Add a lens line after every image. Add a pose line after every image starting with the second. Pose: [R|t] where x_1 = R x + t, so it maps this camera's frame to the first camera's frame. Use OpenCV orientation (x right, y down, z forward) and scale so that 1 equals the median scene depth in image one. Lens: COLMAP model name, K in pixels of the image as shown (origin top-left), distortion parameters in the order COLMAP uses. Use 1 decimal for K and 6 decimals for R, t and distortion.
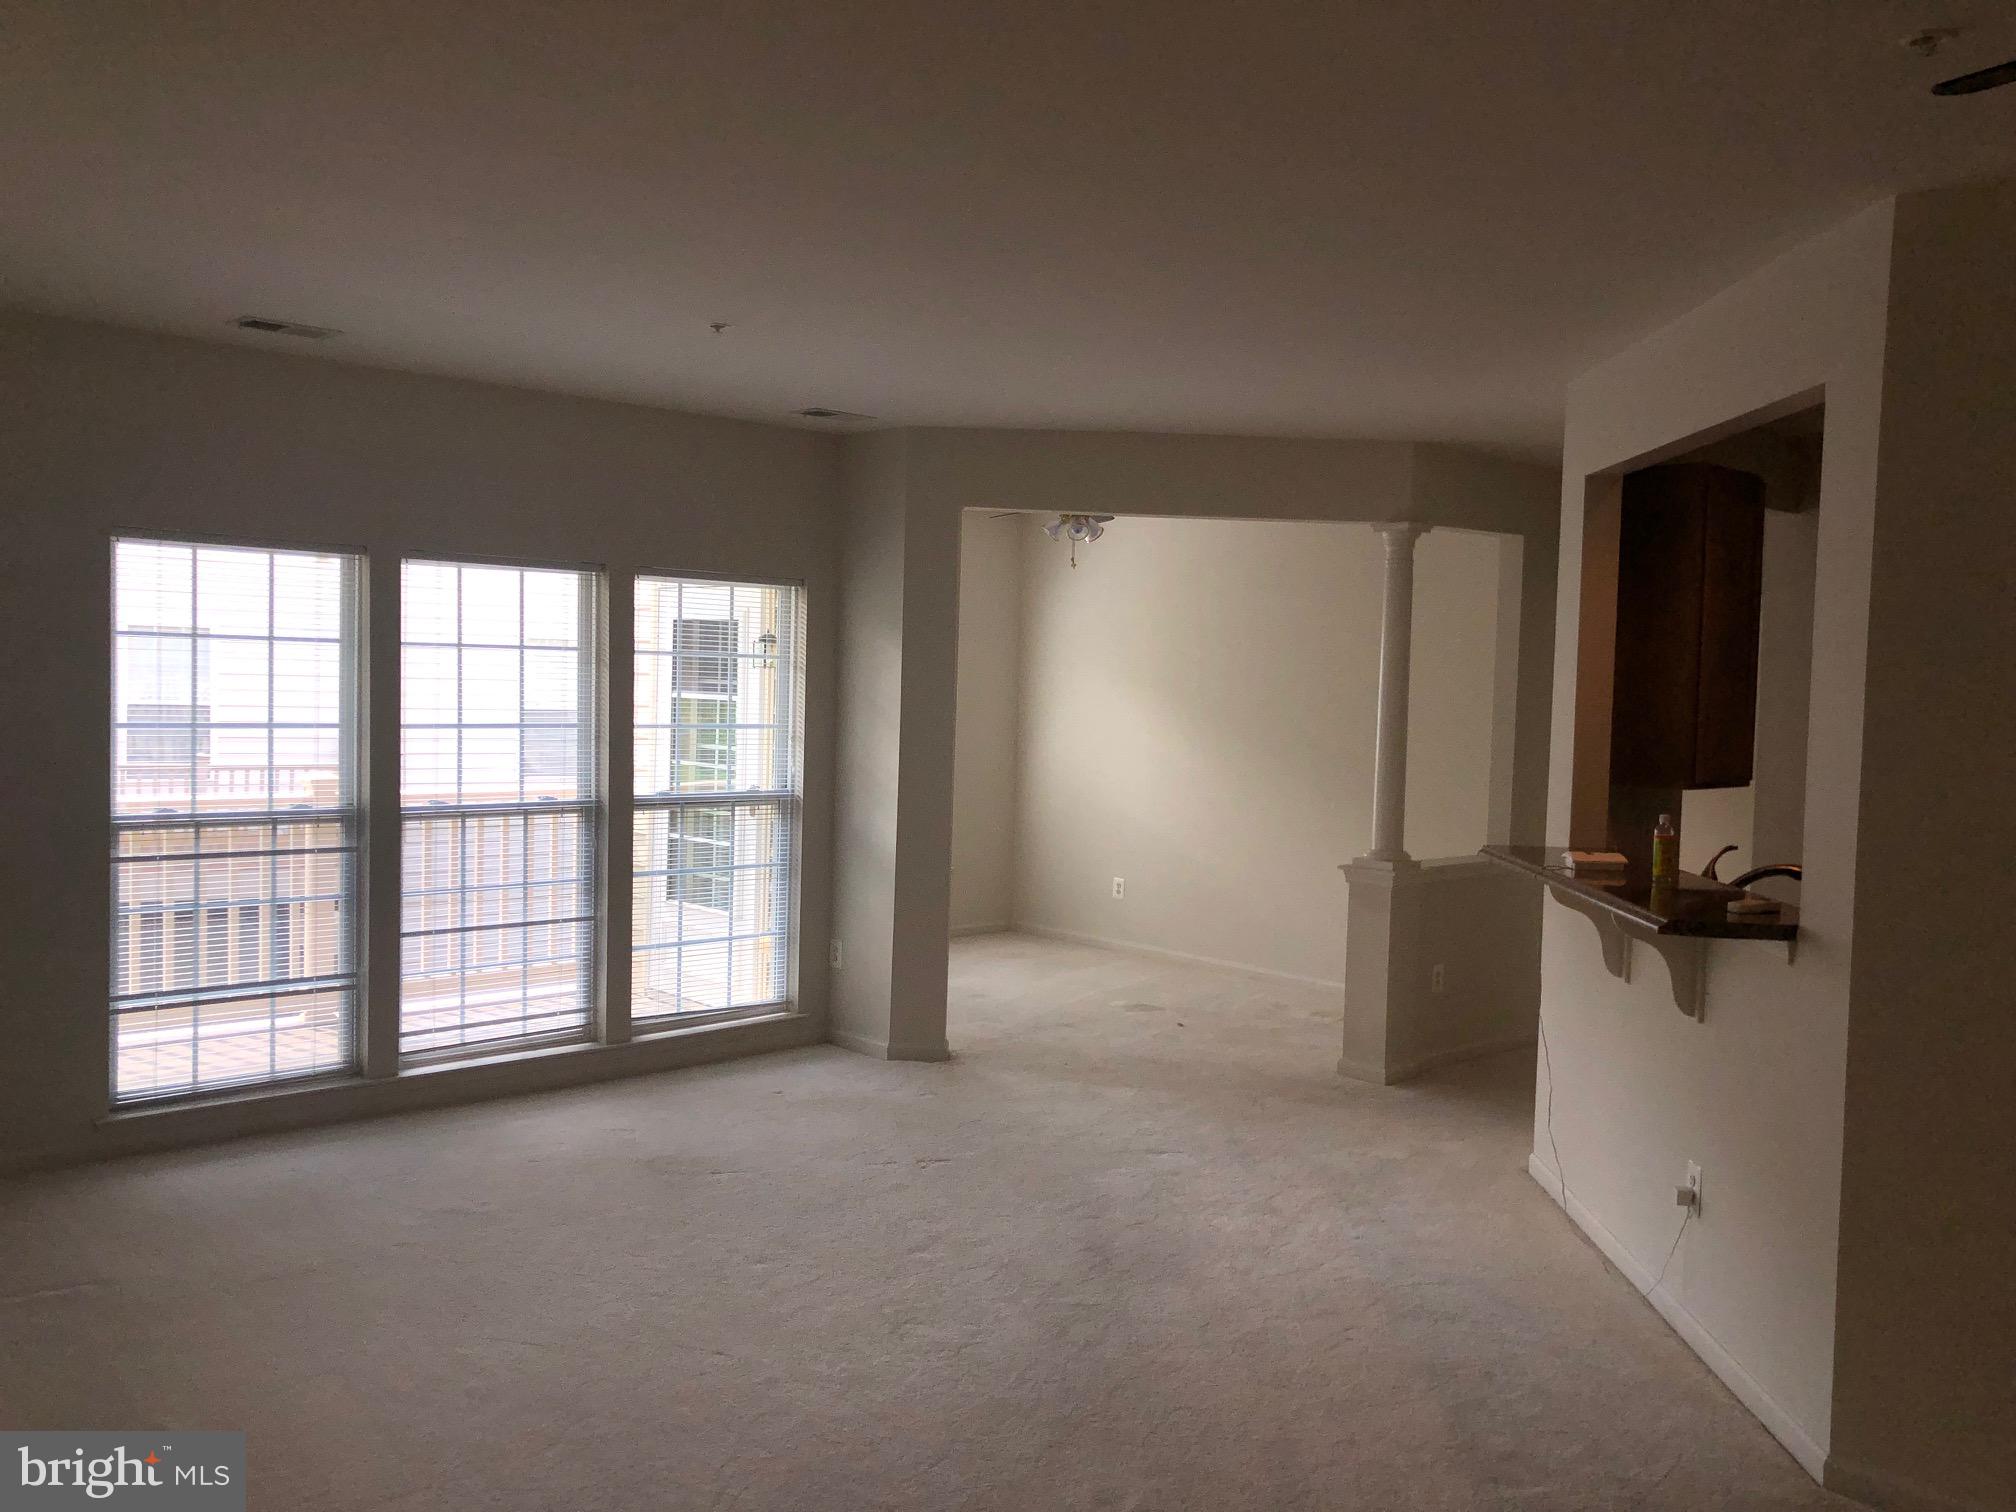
lens RADIAL K [[1609.2, 0, 1012.9], [0, 1609.2, 739.4], [0, 0, 1]] dist [0.029777, -0.205774]
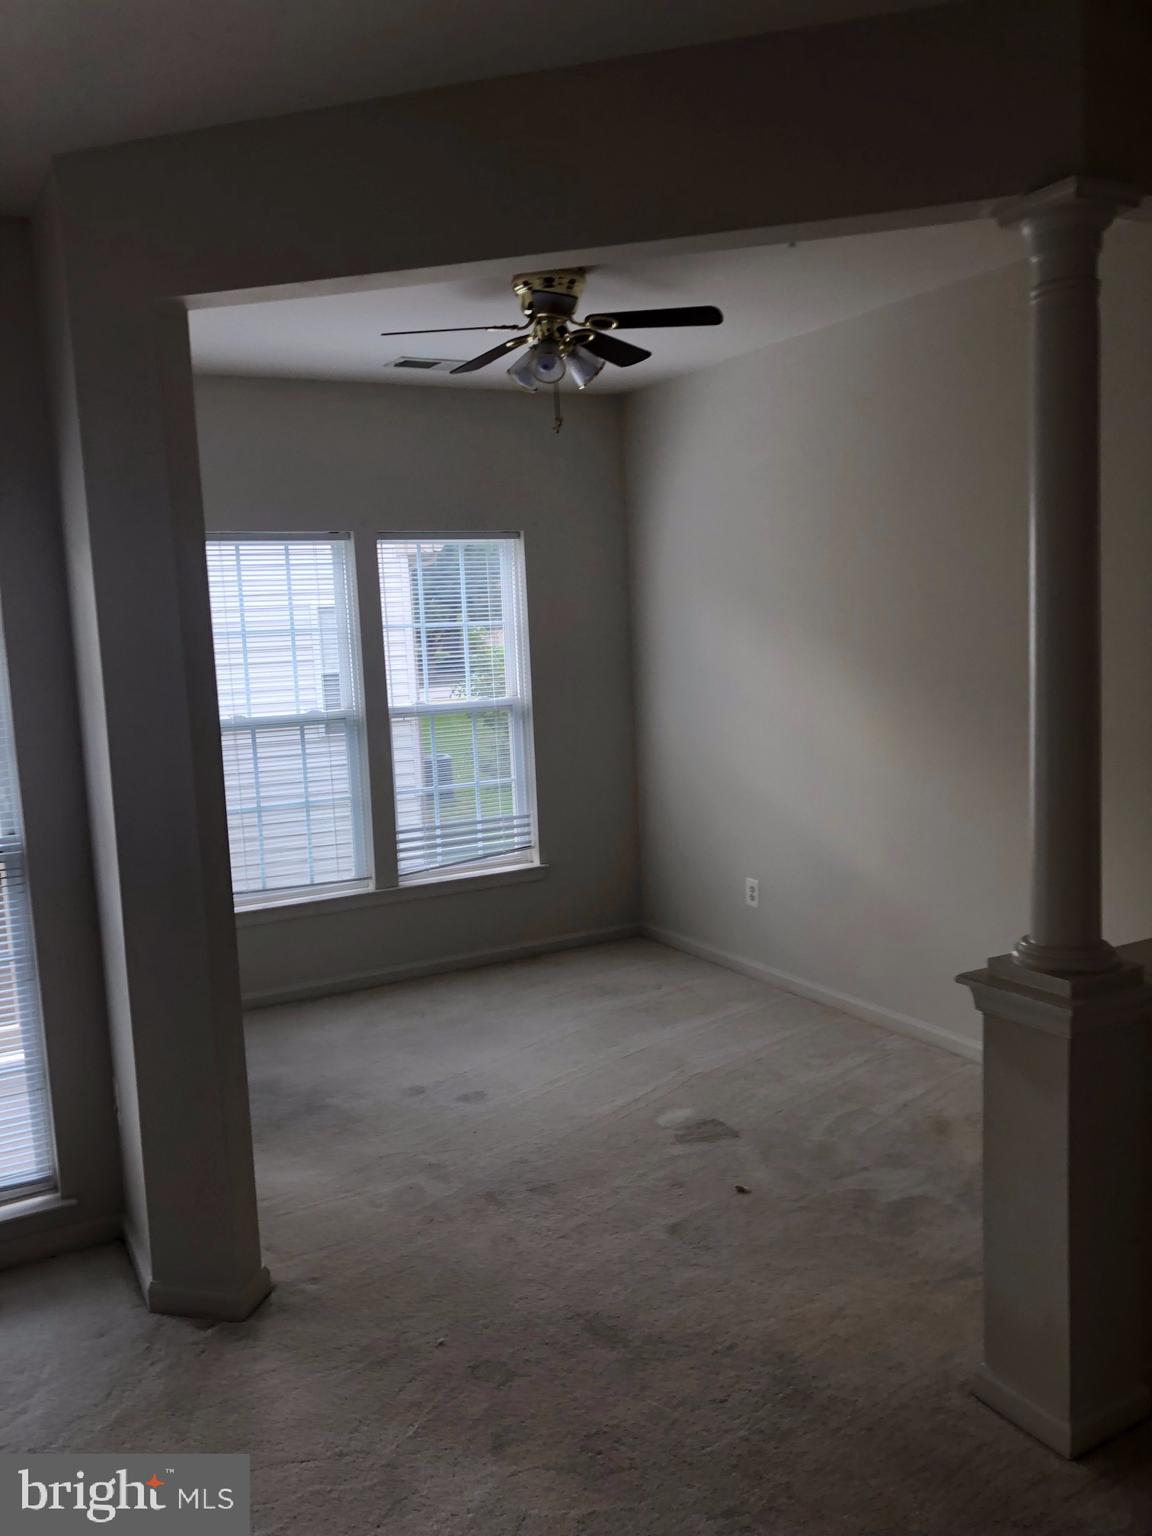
lens RADIAL K [[1226.0, 0, 572.9], [0, 1226.0, 771.7], [0, 0, 1]] dist [0.029777, -0.205774]
pose [[0.965946, -0.035712, -0.256268, 0.205087], [0.059478, 0.994553, 0.085595, -0.023593], [0.251815, -0.097923, 0.962809, 0.694815]]
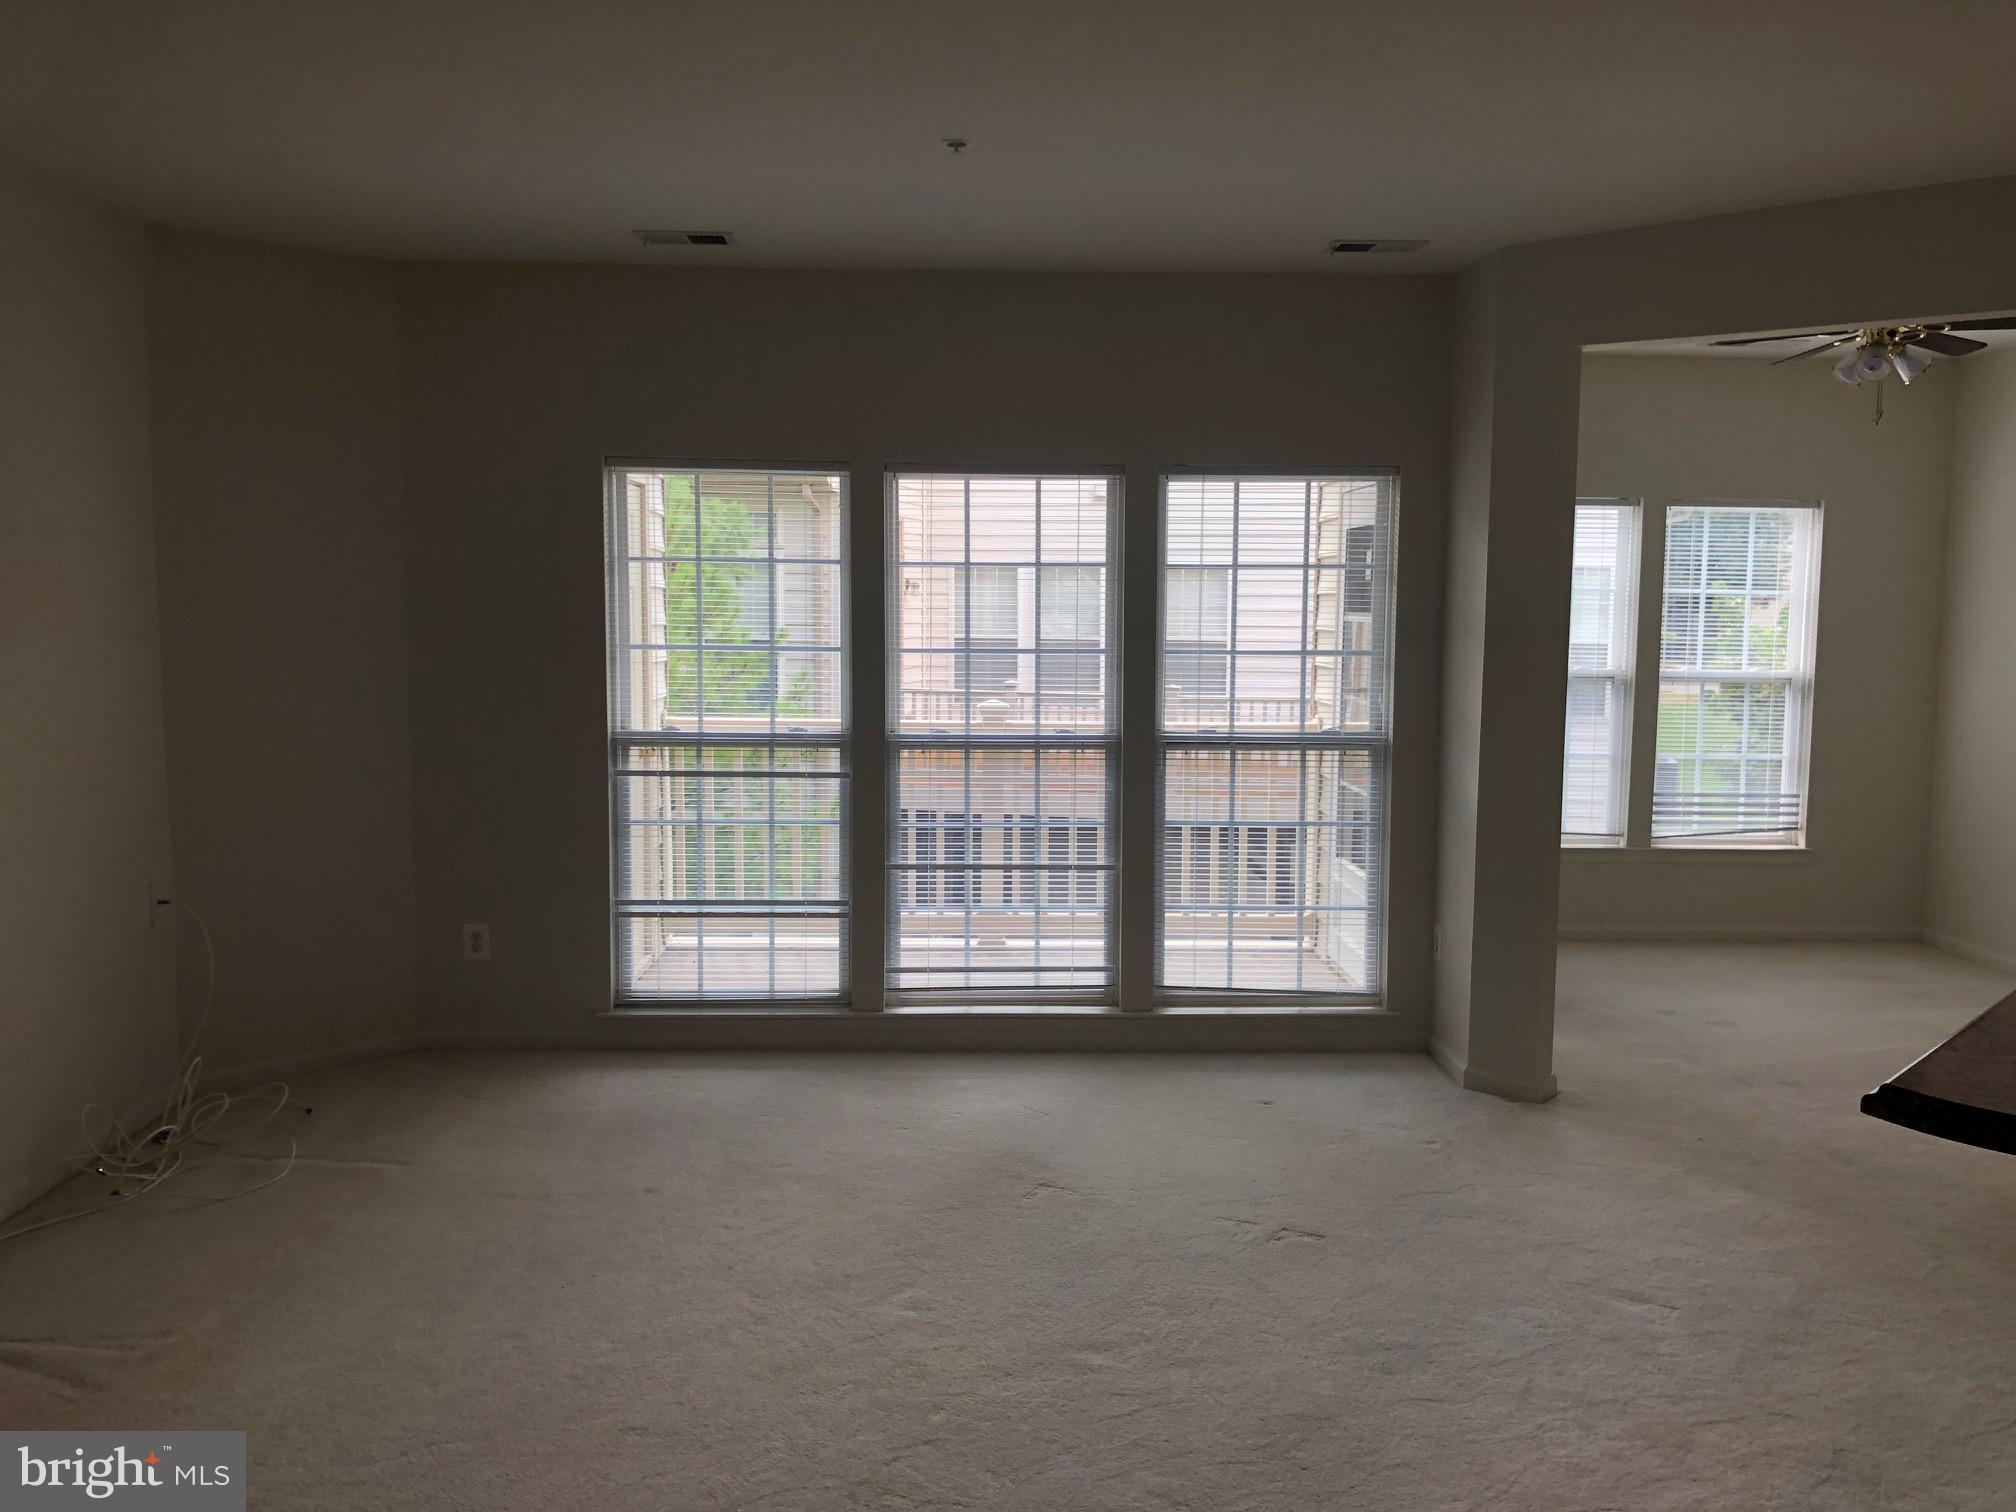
lens RADIAL K [[1639.0, 0, 1008.0], [0, 1639.0, 756.0], [0, 0, 1]] dist [0.006625, -0.007190]
pose [[0.742906, 0.047905, -0.667680, 0.303716], [-0.013046, 0.998283, 0.057109, -0.001713], [0.669269, -0.033716, 0.742255, 0.300269]]
